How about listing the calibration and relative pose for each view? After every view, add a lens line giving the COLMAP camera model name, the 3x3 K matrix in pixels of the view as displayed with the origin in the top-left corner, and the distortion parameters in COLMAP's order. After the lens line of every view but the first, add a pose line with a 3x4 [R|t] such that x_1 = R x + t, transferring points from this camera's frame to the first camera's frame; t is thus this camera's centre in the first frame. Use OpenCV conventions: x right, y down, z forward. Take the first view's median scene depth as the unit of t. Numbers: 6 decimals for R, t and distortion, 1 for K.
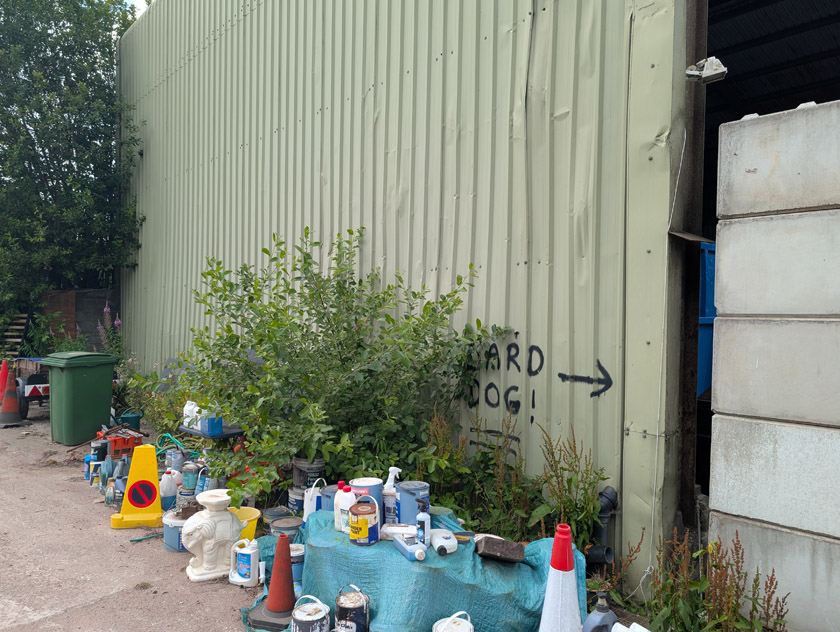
lens RADIAL K [[658.1, 0, 417.2], [0, 658.1, 320.5], [0, 0, 1]] dist [0.037537, -0.002531]
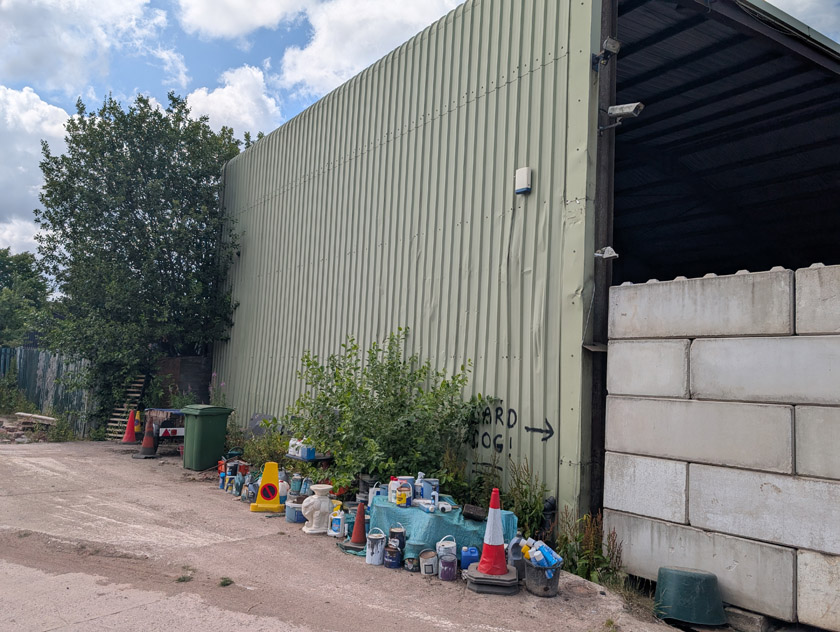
lens RADIAL K [[718.3, 0, 423.8], [0, 718.3, 317.0], [0, 0, 1]] dist [0.039415, -0.008393]
pose [[0.998275, 0.026243, -0.052514, 0.052114], [-0.031124, 0.995047, -0.094410, -0.013559], [0.049776, 0.095881, 0.994147, -0.805736]]
